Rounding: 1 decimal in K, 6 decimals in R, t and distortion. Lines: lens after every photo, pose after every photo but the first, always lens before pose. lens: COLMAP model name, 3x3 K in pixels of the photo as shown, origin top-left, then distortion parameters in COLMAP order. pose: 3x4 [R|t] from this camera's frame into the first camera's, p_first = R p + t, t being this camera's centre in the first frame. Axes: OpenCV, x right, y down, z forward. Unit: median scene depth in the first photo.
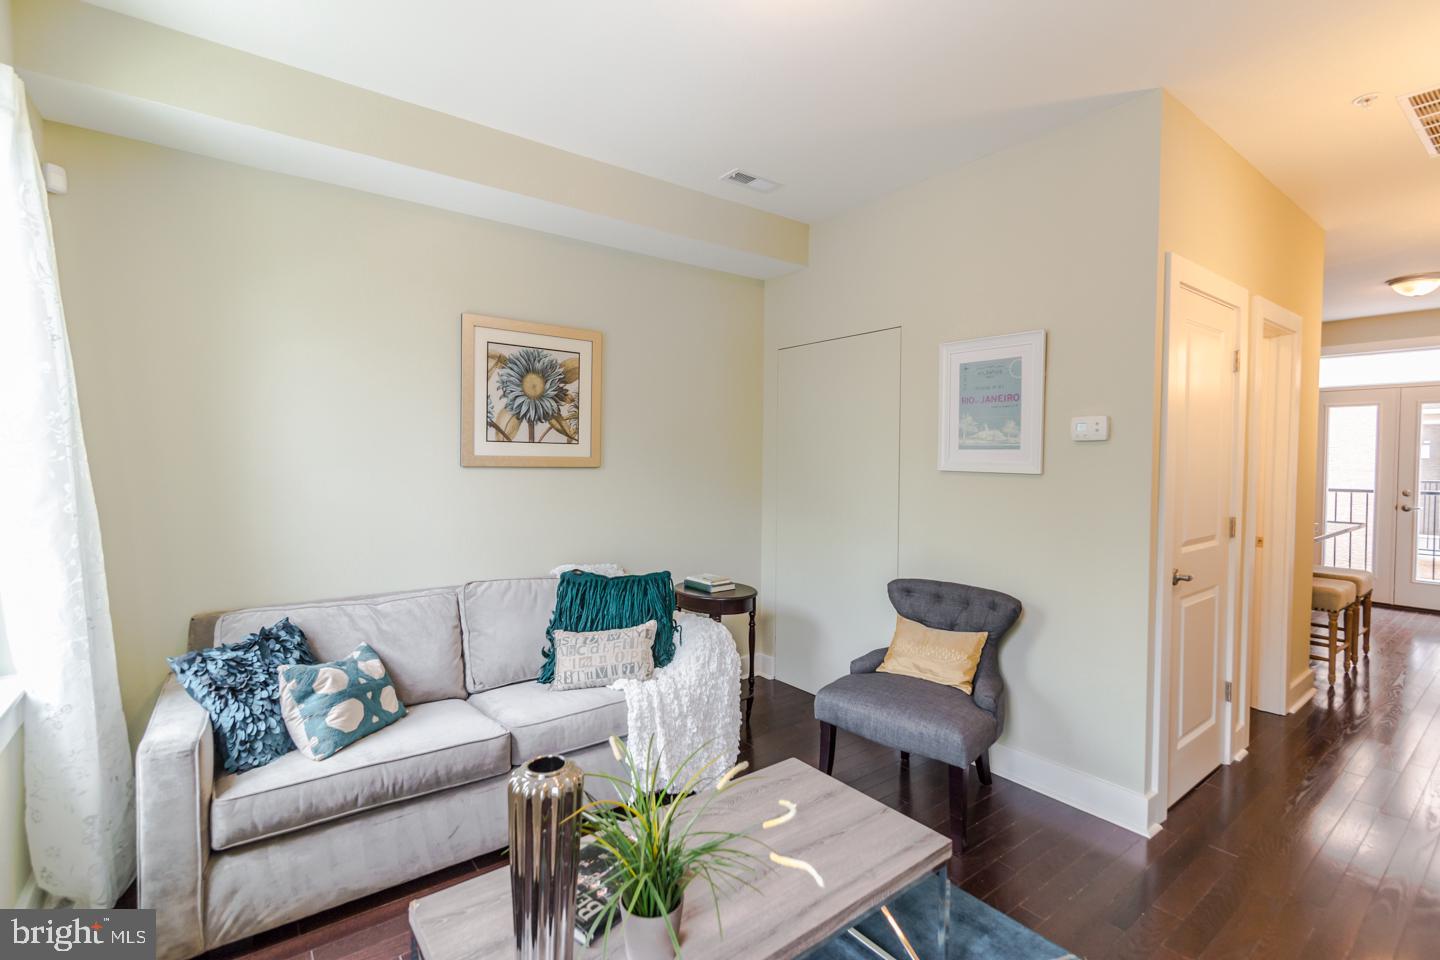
lens RADIAL K [[658.8, 0, 719.3], [0, 658.8, 475.2], [0, 0, 1]] dist [0.002826, 0.000023]
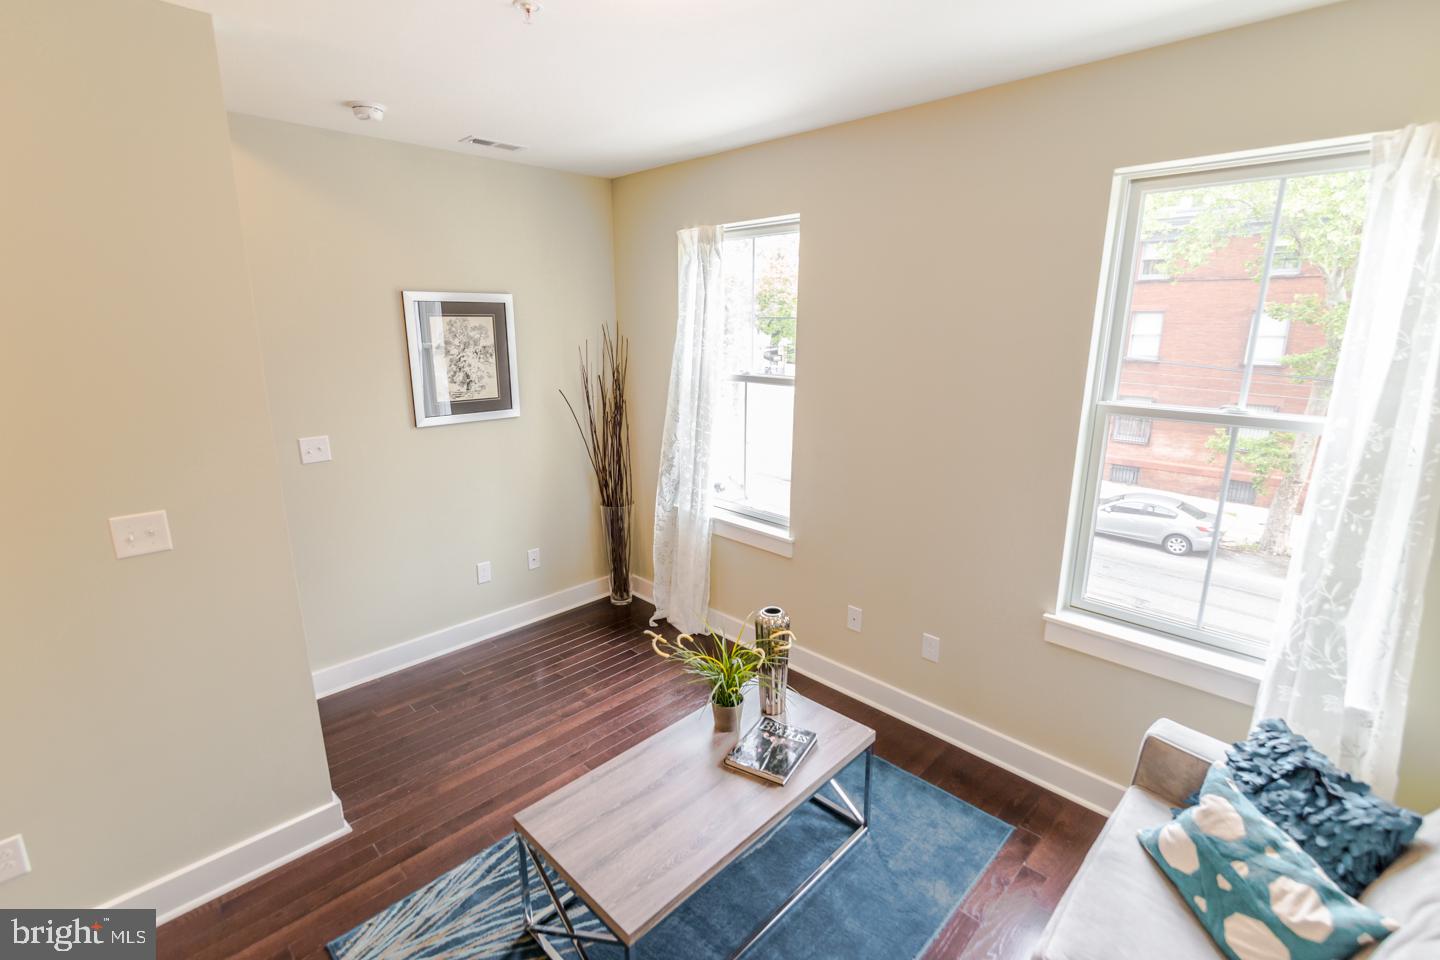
lens RADIAL K [[658.8, 0, 718.5], [0, 658.8, 471.7], [0, 0, 1]] dist [0.002826, 0.000023]
pose [[-0.990239, 0.026005, -0.136933, 0.062164], [-0.009524, 0.967521, 0.252610, -0.182634], [0.139055, 0.251448, -0.957830, 1.022308]]
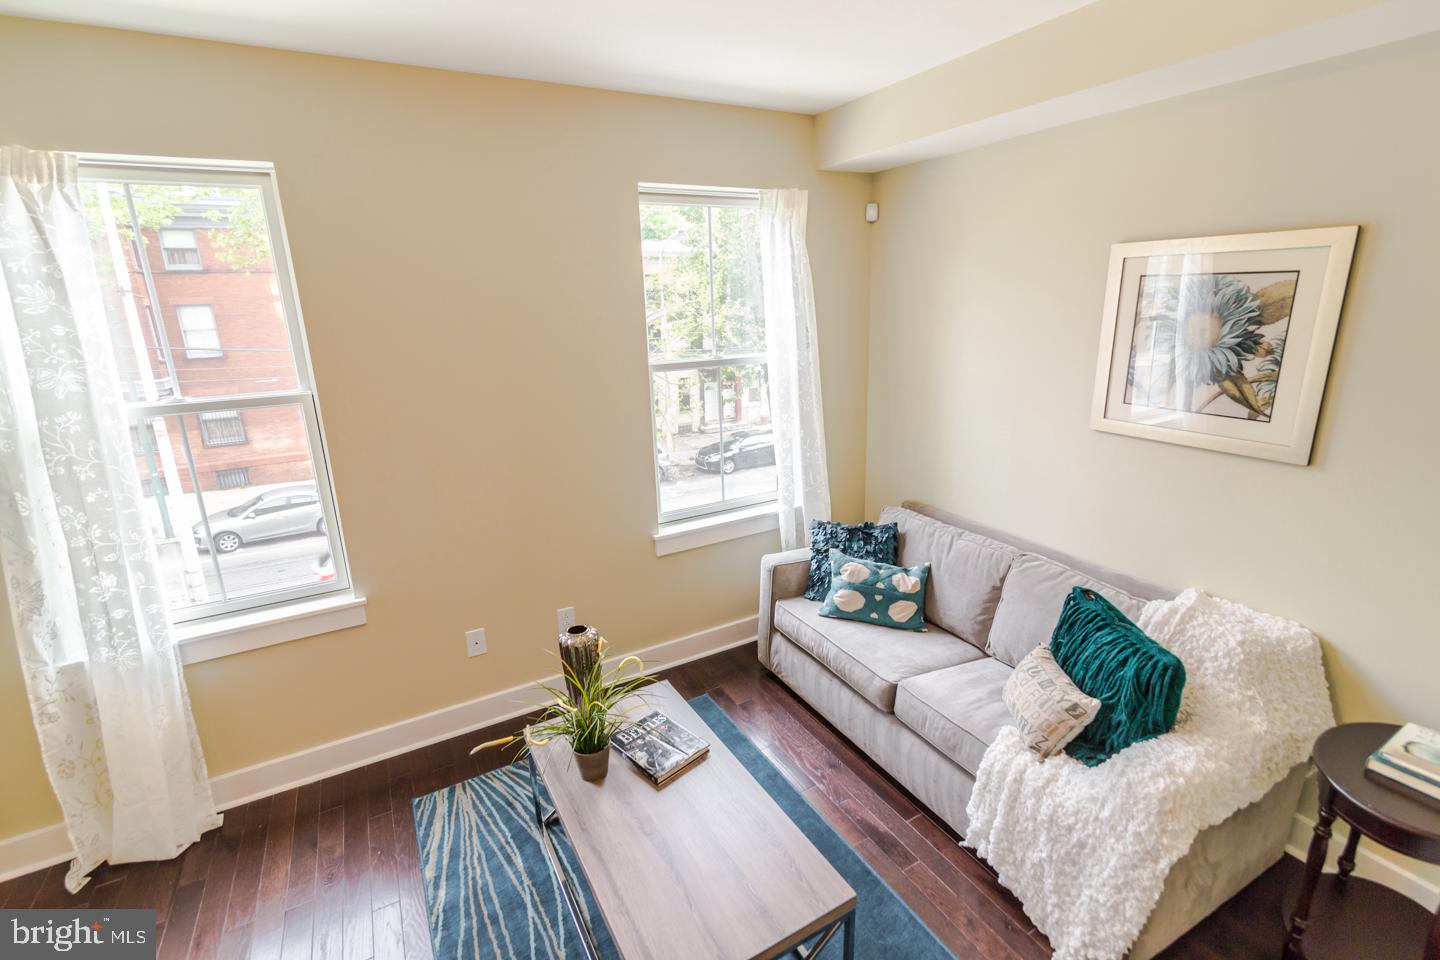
lens RADIAL K [[658.8, 0, 718.5], [0, 658.8, 480.0], [0, 0, 1]] dist [0.002826, 0.000023]
pose [[-0.137322, 0.267303, -0.953778, 0.484055], [0.003651, 0.963030, 0.269370, -0.170212], [0.990520, 0.033508, -0.133221, 0.583204]]
